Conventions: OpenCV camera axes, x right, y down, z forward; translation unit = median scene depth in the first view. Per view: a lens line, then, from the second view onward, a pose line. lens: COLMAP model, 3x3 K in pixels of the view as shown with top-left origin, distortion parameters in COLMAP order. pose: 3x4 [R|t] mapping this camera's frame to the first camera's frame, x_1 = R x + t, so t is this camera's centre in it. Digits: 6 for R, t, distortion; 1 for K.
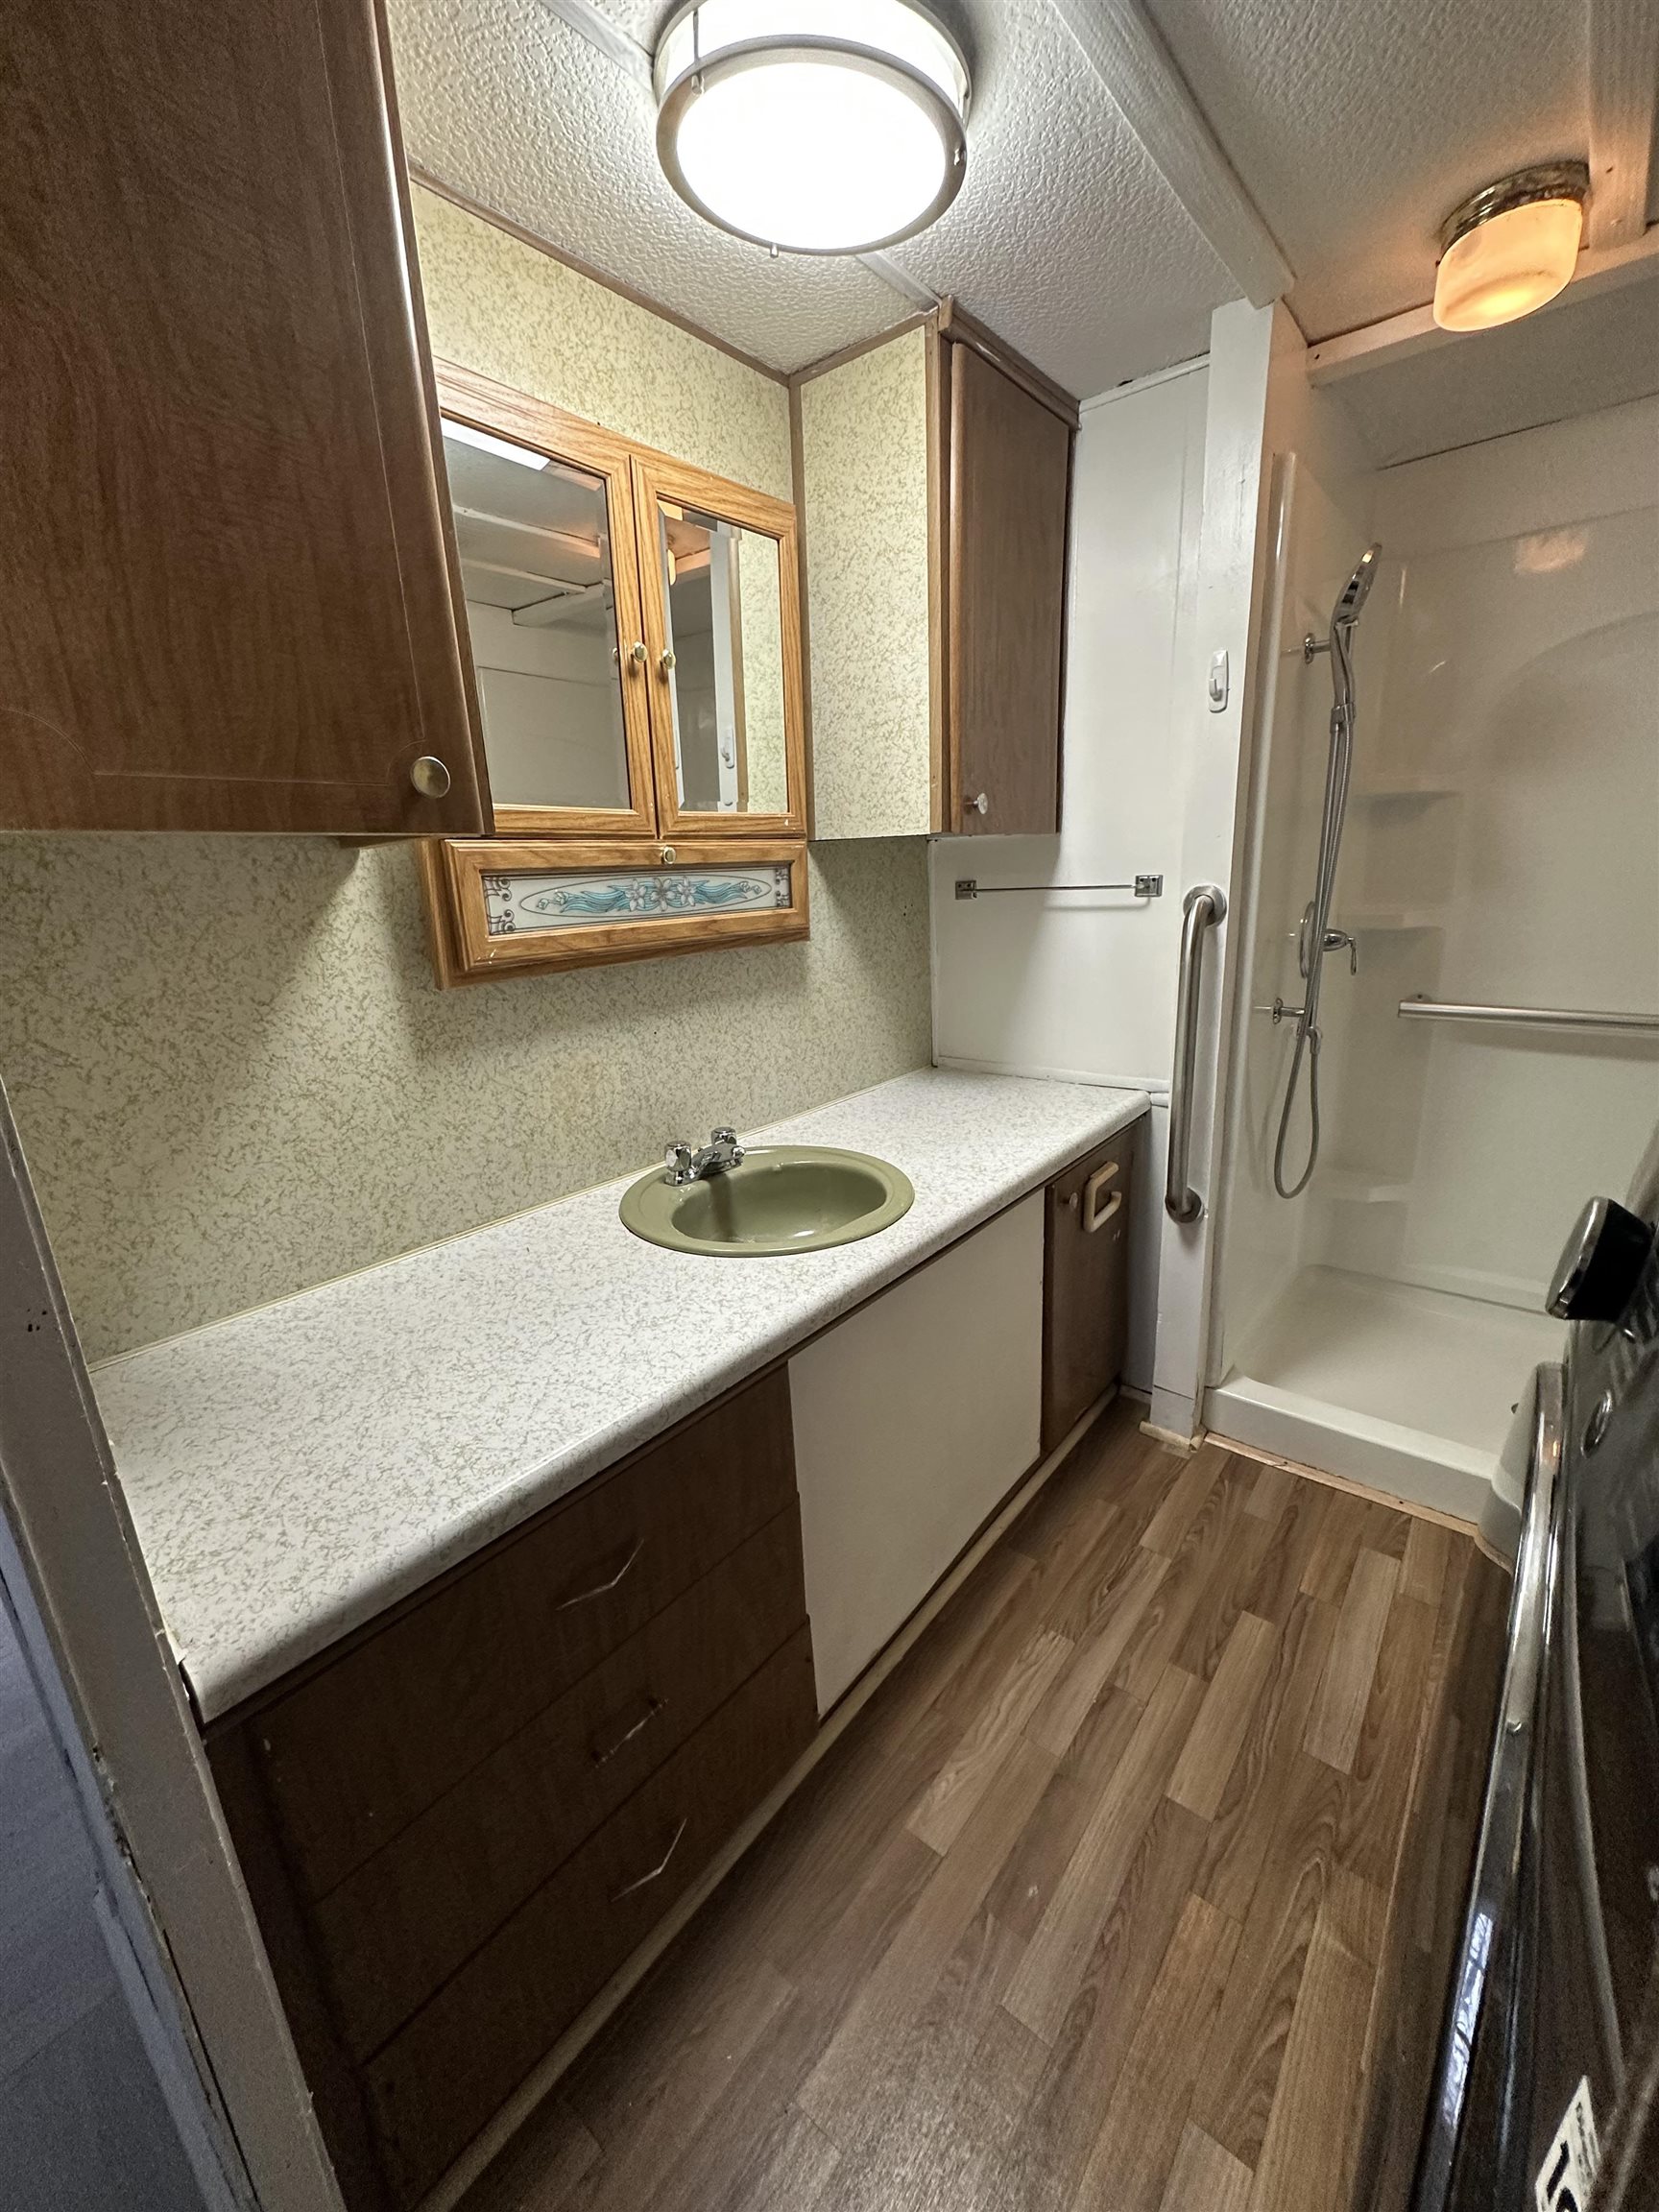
lens RADIAL K [[883.3, 0, 834.6], [0, 883.3, 1108.0], [0, 0, 1]] dist [0.000892, -0.000483]
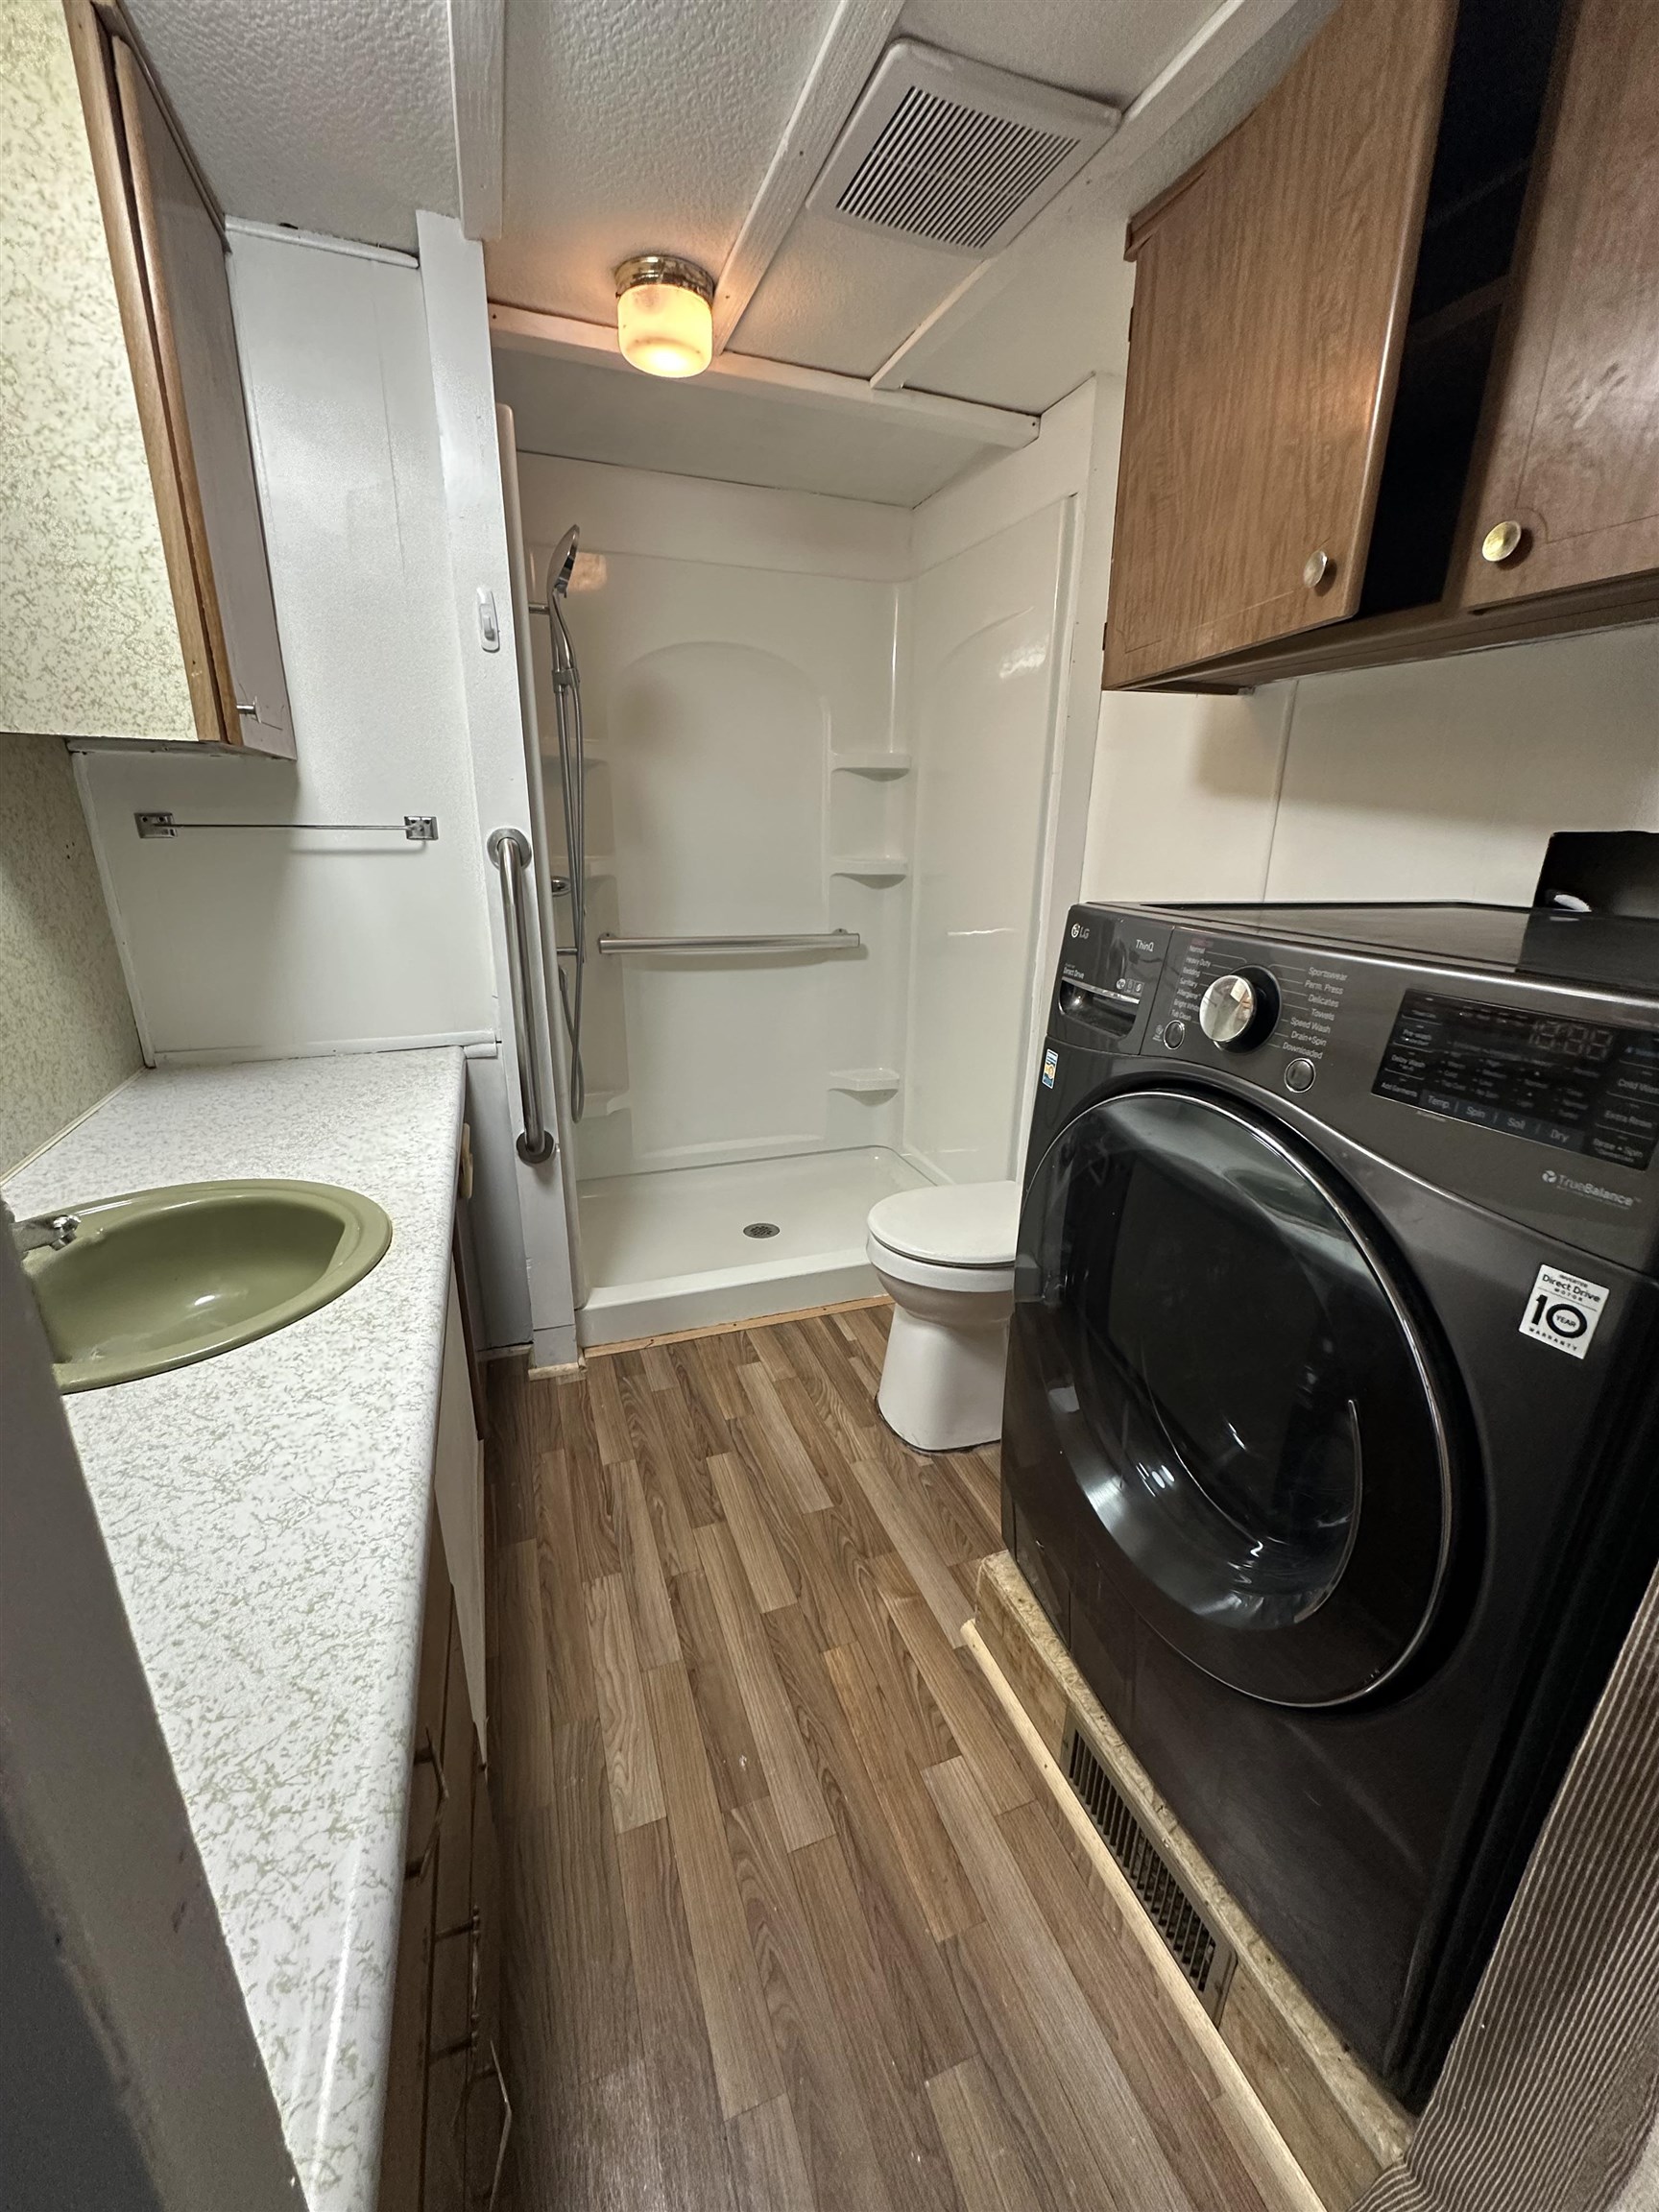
lens RADIAL K [[883.3, 0, 828.2], [0, 883.3, 1107.0], [0, 0, 1]] dist [0.000892, -0.000483]
pose [[0.508221, -0.218330, 0.833093, -0.318144], [0.190417, 0.971879, 0.138539, -0.013595], [-0.839912, 0.088226, 0.535503, 0.189237]]
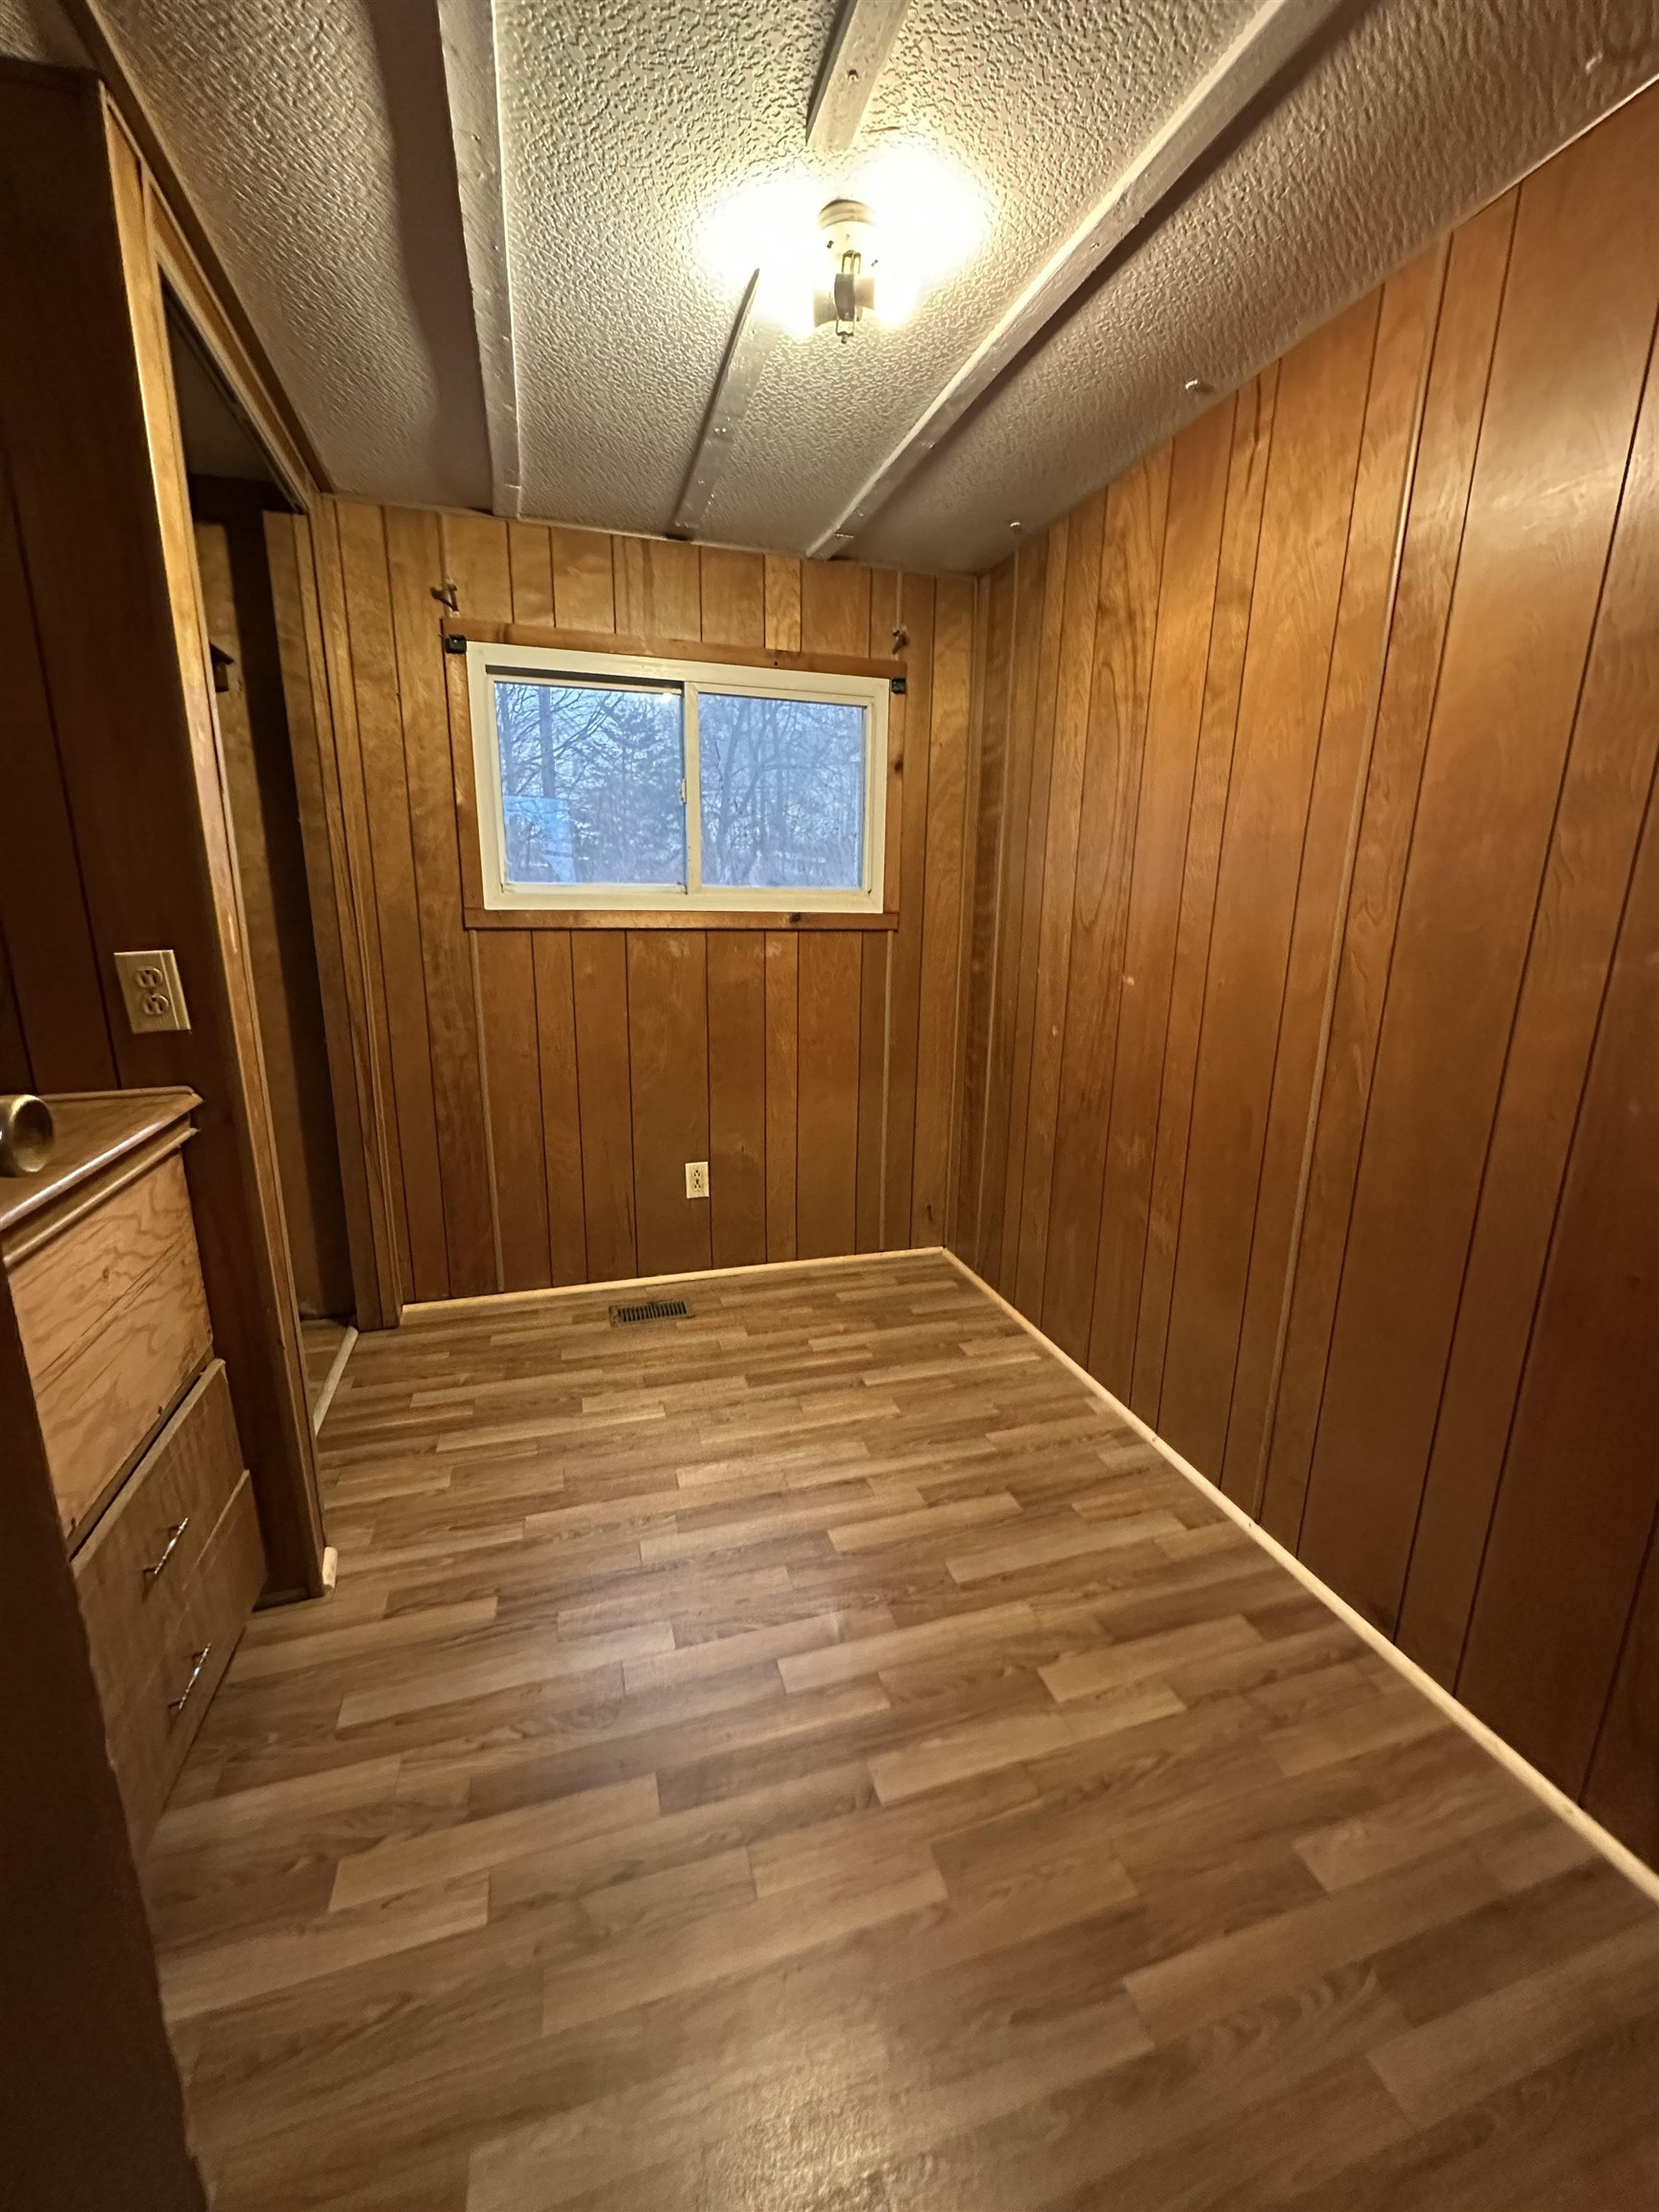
lens RADIAL K [[883.3, 0, 825.1], [0, 883.3, 1109.4], [0, 0, 1]] dist [0.000892, -0.000483]
pose [[0.824186, 0.179144, -0.537238, 0.775203], [-0.192922, 0.980722, 0.031059, 0.072430], [0.532445, 0.078047, 0.842859, -0.165415]]
